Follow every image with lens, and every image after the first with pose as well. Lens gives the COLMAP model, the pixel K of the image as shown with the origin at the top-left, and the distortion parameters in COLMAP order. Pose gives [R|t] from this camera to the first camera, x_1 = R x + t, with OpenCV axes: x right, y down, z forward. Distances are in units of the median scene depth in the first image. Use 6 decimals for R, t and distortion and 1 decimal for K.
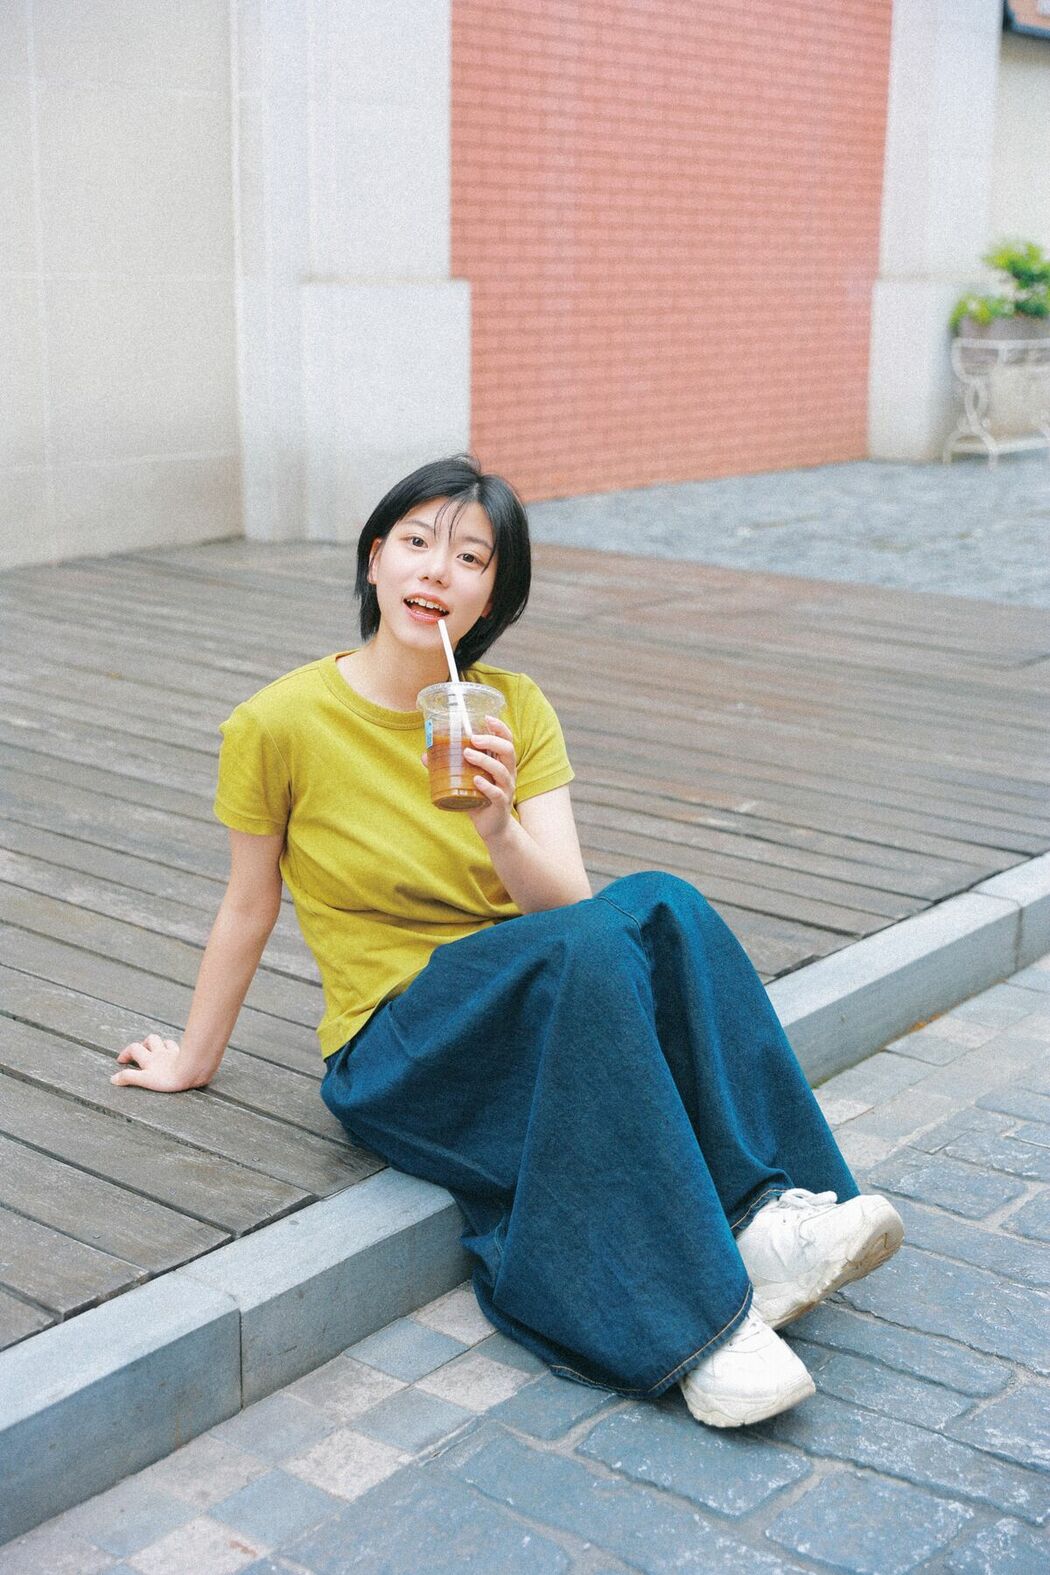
lens RADIAL K [[2158.7, 0, 521.3], [0, 2158.7, 790.3], [0, 0, 1]] dist [-0.008541, 0.000000]
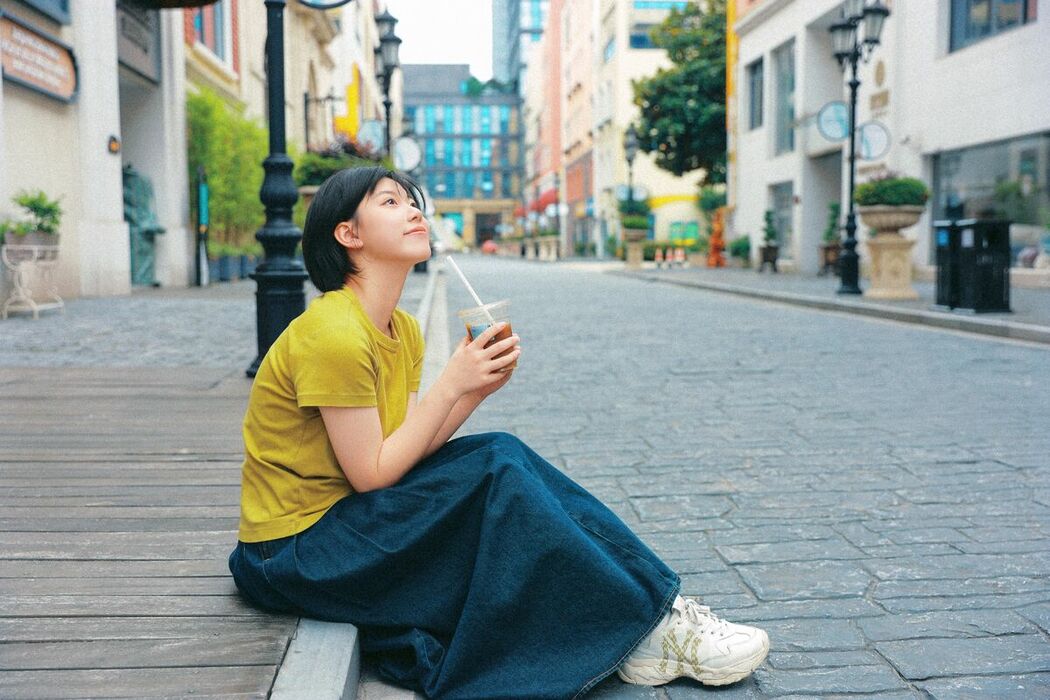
lens RADIAL K [[1170.7, 0, 524.4], [0, 1170.7, 349.6], [0, 0, 1]] dist [0.016429, 0.000000]
pose [[0.735162, -0.070665, 0.674198, -0.395177], [0.173077, 0.981156, -0.085890, 0.069611], [-0.655424, 0.179831, 0.733539, 0.199338]]
